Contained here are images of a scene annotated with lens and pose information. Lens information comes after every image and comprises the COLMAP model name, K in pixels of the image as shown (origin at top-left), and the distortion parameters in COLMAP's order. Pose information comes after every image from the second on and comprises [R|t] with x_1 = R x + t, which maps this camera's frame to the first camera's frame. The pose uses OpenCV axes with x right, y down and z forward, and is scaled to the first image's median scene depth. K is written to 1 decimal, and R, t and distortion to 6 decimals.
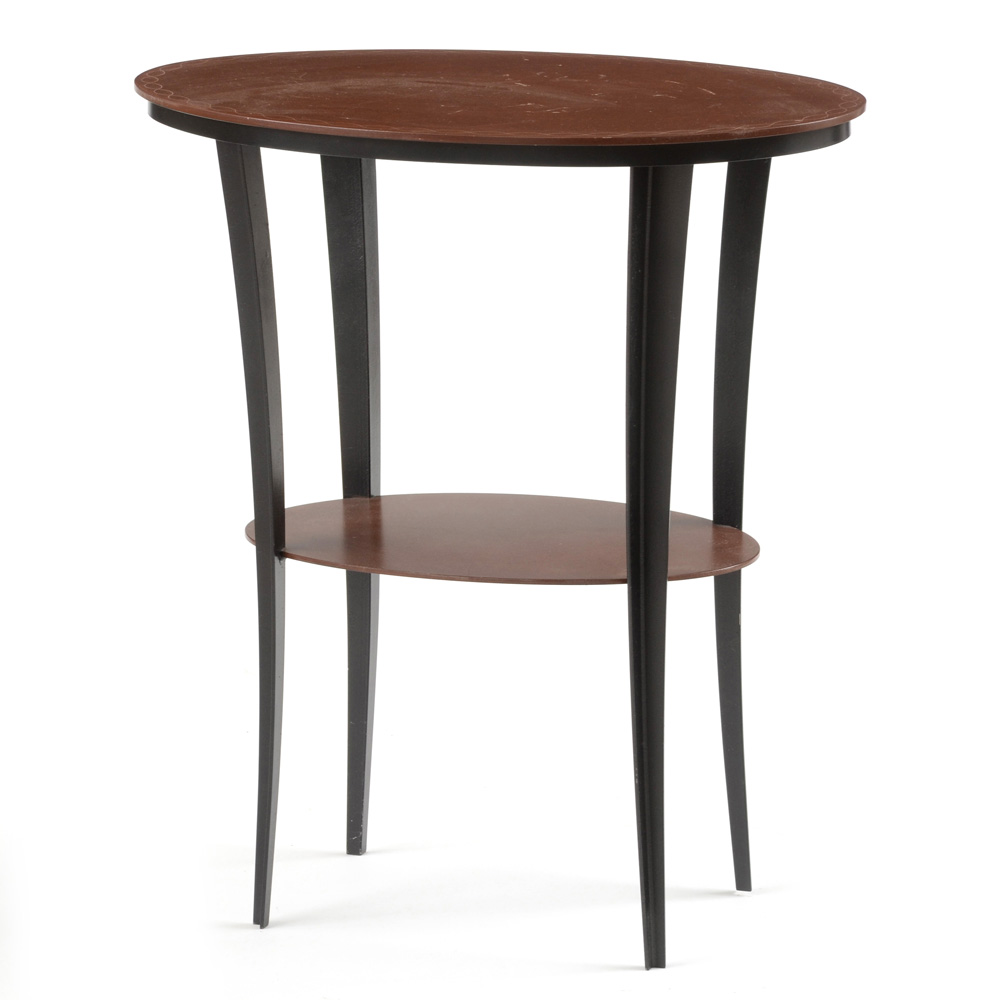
lens RADIAL K [[6400.5, 0, 507.6], [0, 6400.5, 499.5], [0, 0, 1]] dist [1.091748, 0.000000]
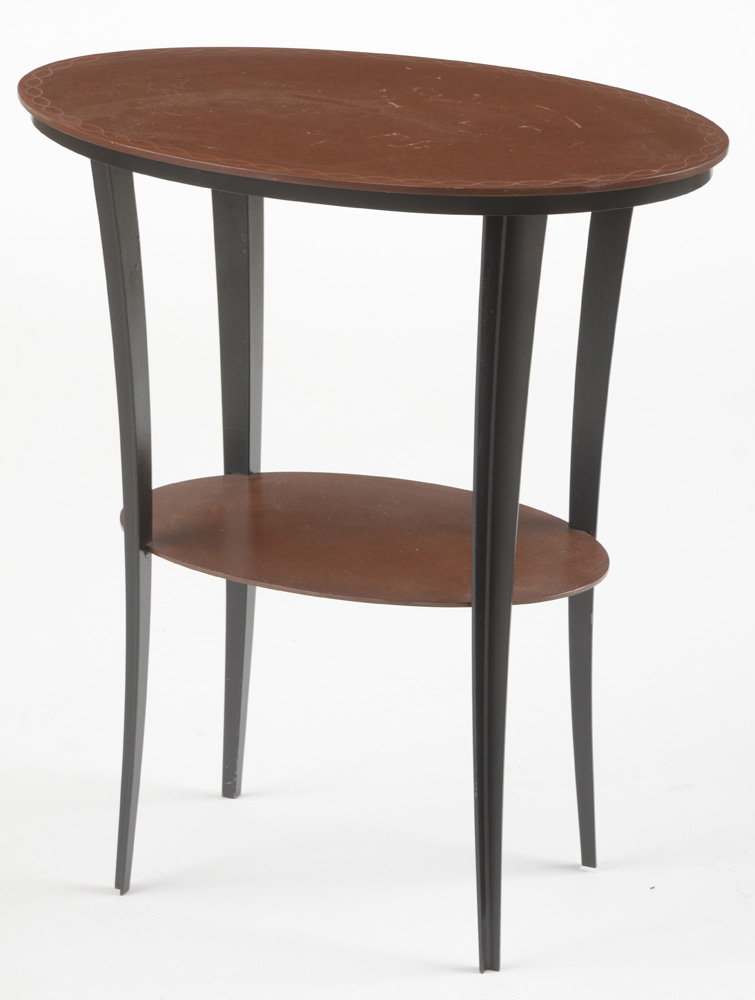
lens RADIAL K [[4233.5, 0, 371.1], [0, 4233.5, 454.9], [0, 0, 1]] dist [1.119613, 0.000000]
pose [[0.997453, 0.043243, -0.056723, 0.039649], [-0.037181, 0.993894, 0.103884, -0.080244], [0.060869, -0.101510, 0.992971, 0.324833]]
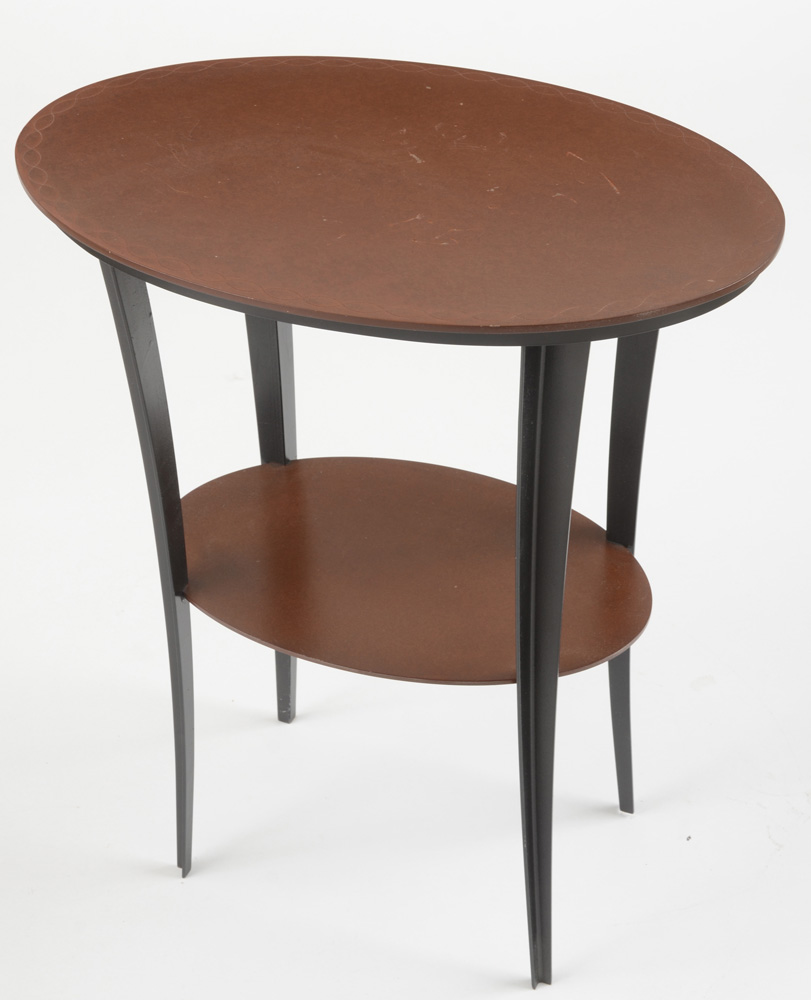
lens RADIAL K [[2382.2, 0, 394.0], [0, 2382.2, 402.2], [0, 0, 1]] dist [0.343431, 0.000000]
pose [[0.998386, 0.016441, -0.054370, 0.018963], [0.003311, 0.938727, 0.344646, -0.154314], [0.056705, -0.344269, 0.937157, 0.660703]]
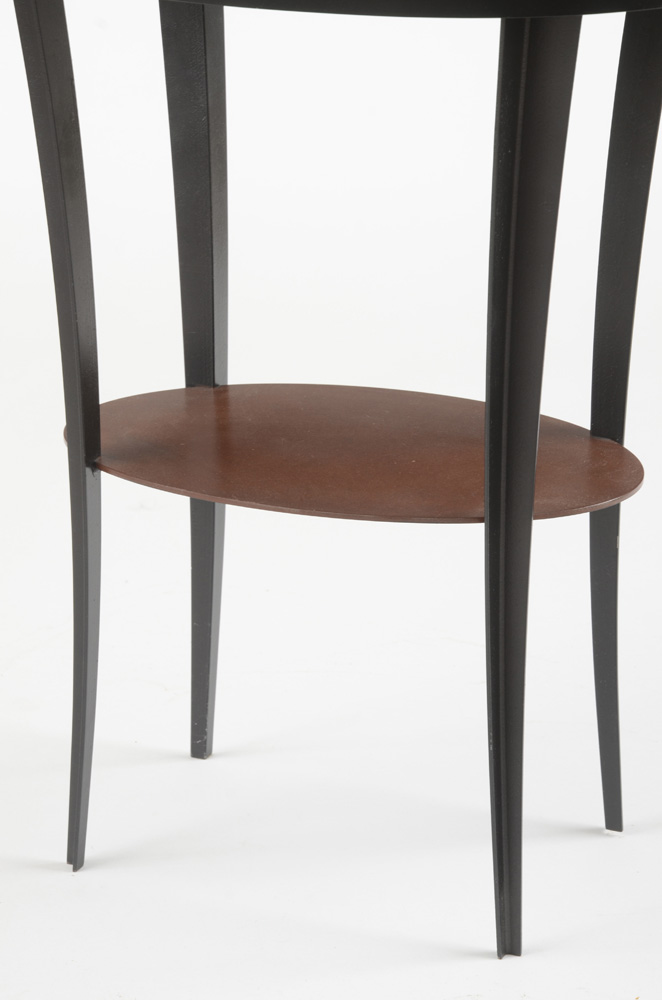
lens RADIAL K [[3168.3, 0, 326.8], [0, 3168.3, 525.0], [0, 0, 1]] dist [0.941851, 0.000000]
pose [[0.998285, 0.027081, -0.051903, 0.019470], [-0.021423, 0.994067, 0.106640, -0.030864], [0.054483, -0.105346, 0.992942, 0.574521]]
